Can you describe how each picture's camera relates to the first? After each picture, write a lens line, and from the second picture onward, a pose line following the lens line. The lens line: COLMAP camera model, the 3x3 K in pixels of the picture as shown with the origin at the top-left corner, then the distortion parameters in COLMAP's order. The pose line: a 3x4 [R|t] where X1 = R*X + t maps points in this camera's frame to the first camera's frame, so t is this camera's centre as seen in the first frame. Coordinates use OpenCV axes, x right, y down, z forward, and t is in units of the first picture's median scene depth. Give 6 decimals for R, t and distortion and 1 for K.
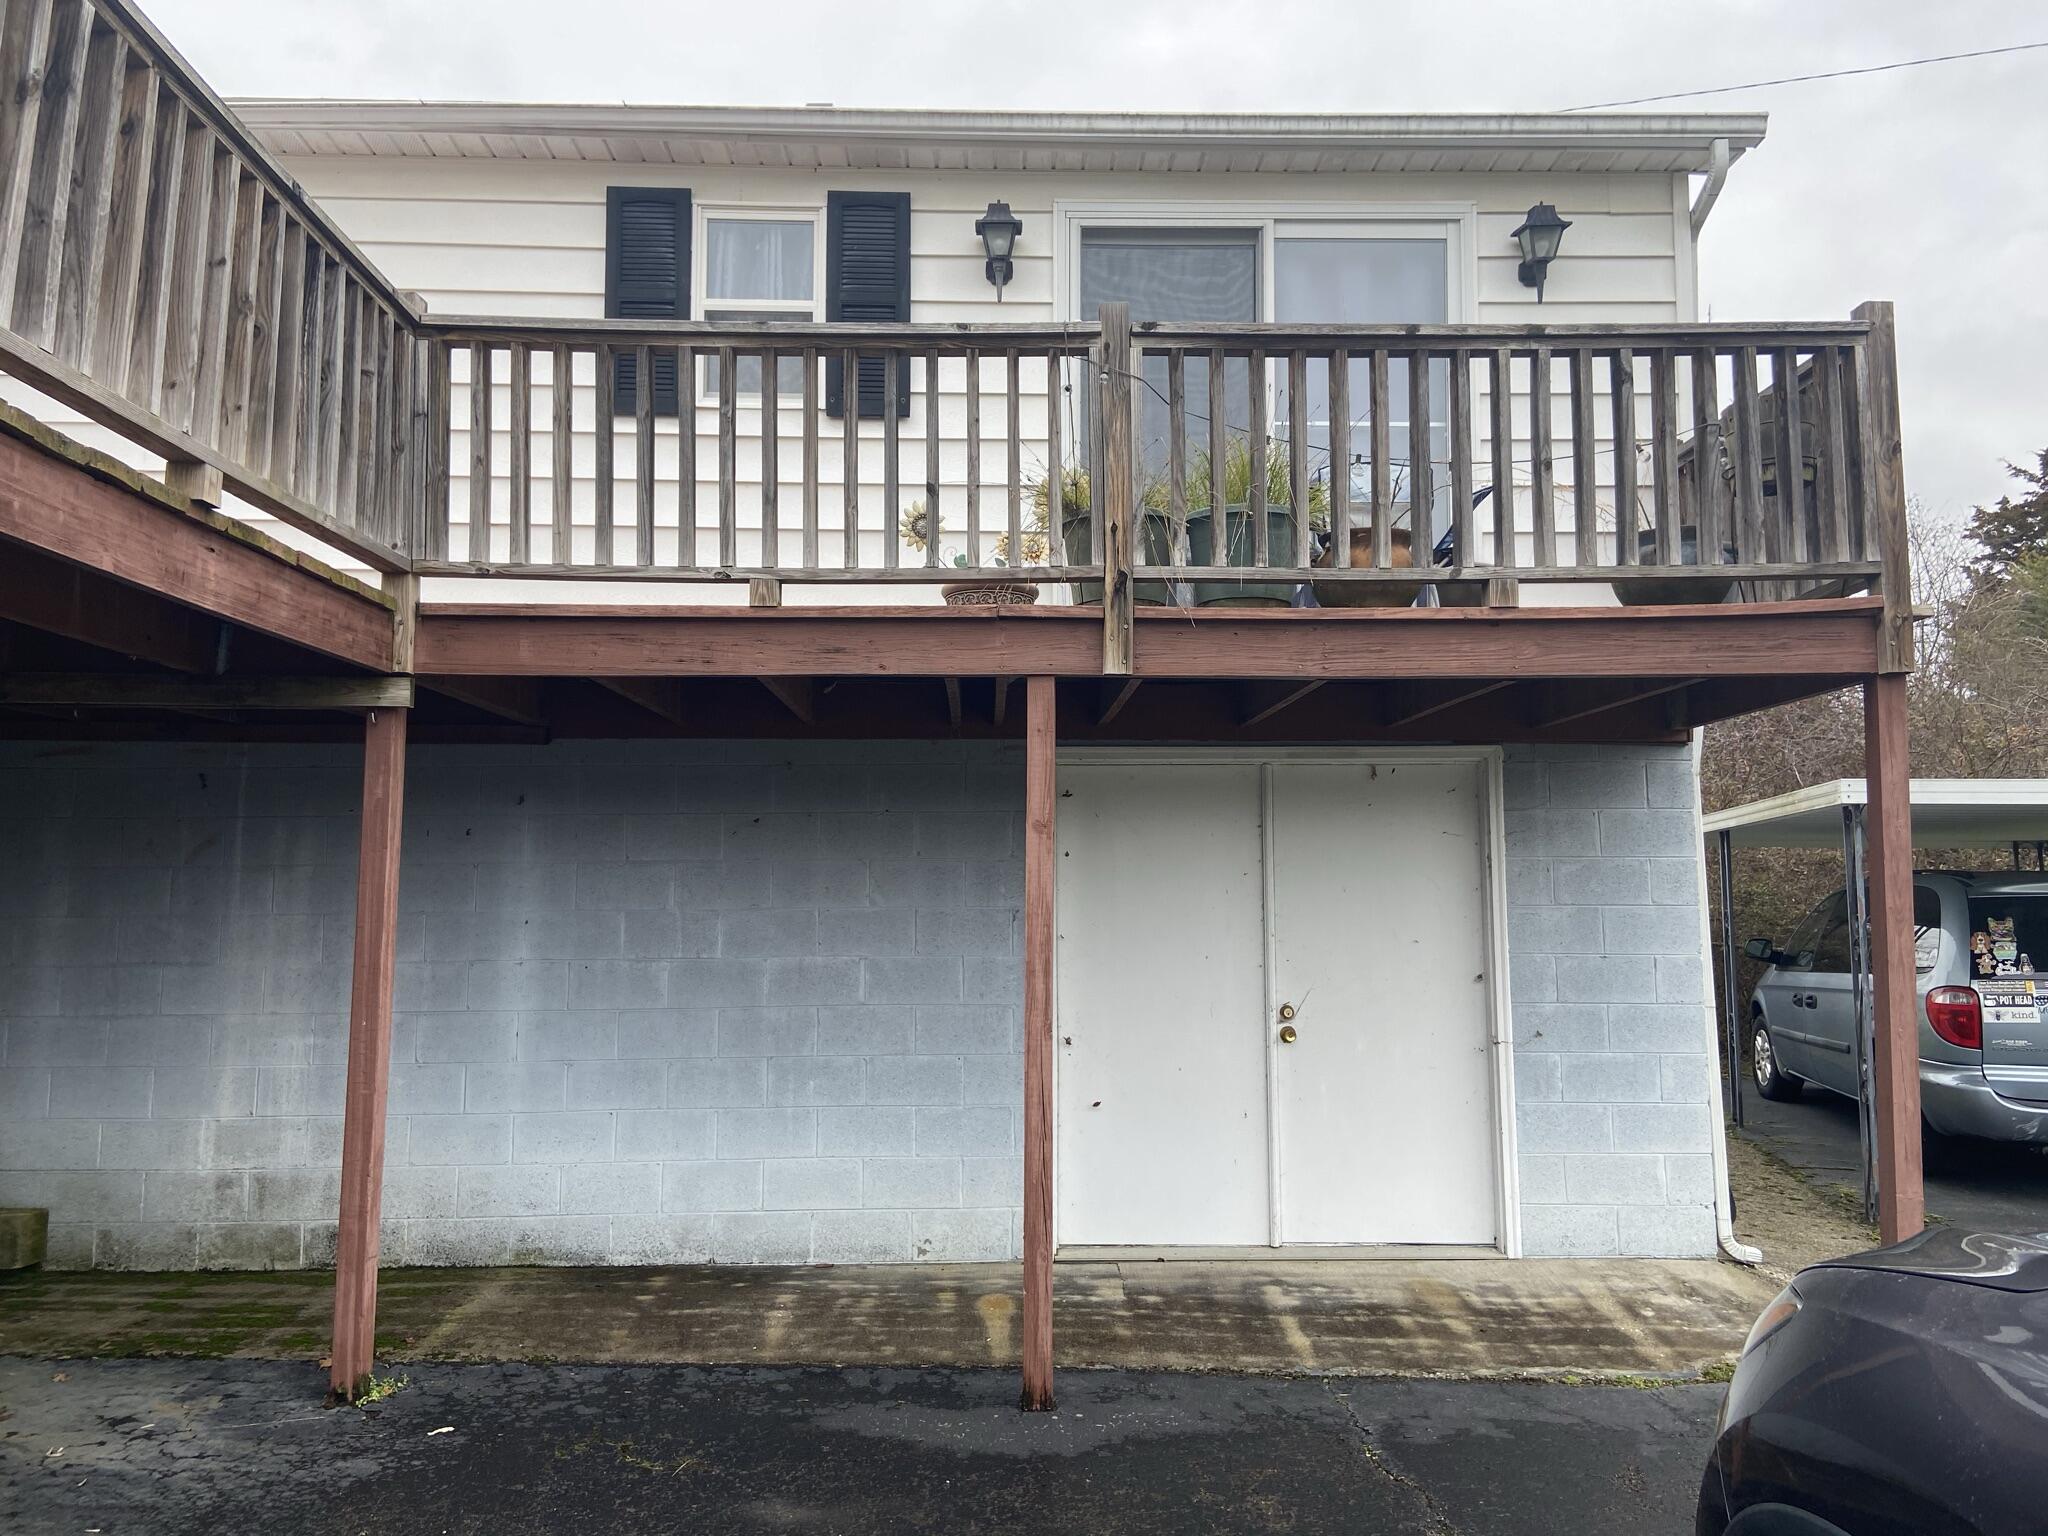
lens RADIAL K [[1562.4, 0, 1027.0], [0, 1562.4, 760.1], [0, 0, 1]] dist [0.002431, -0.012590]
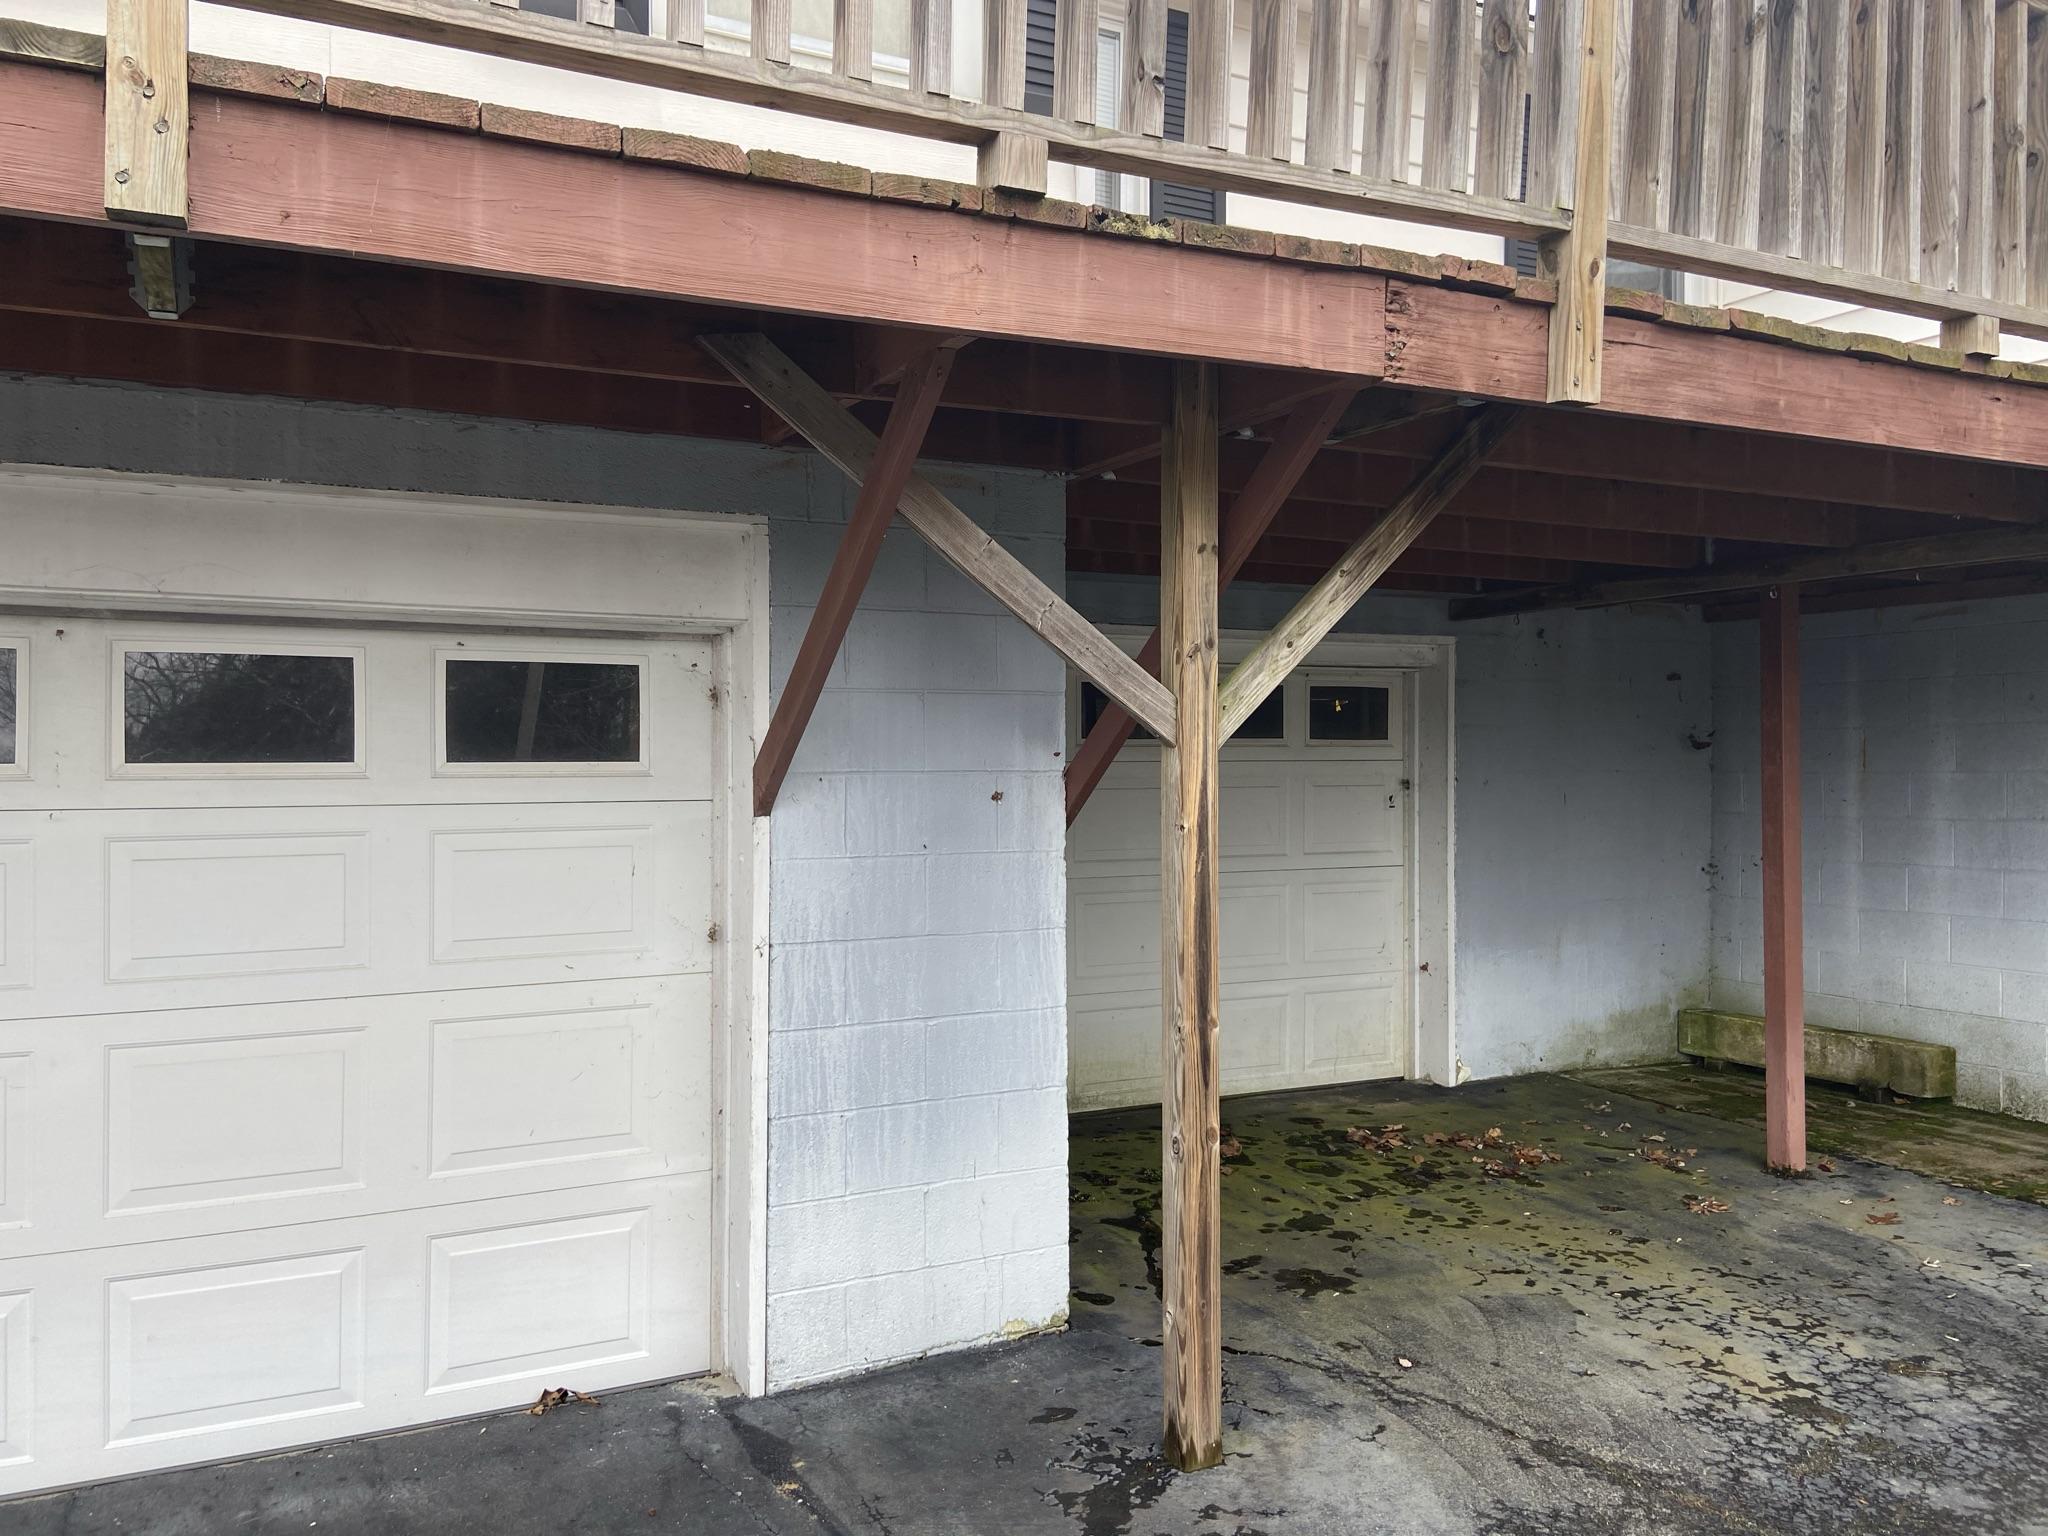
lens RADIAL K [[1562.4, 0, 1027.0], [0, 1562.4, 760.1], [0, 0, 1]] dist [0.002431, -0.012590]
pose [[0.431662, -0.008143, -0.901998, 0.101206], [0.089174, 0.995446, 0.033688, 0.004620], [0.897617, -0.094977, 0.430423, 0.002159]]
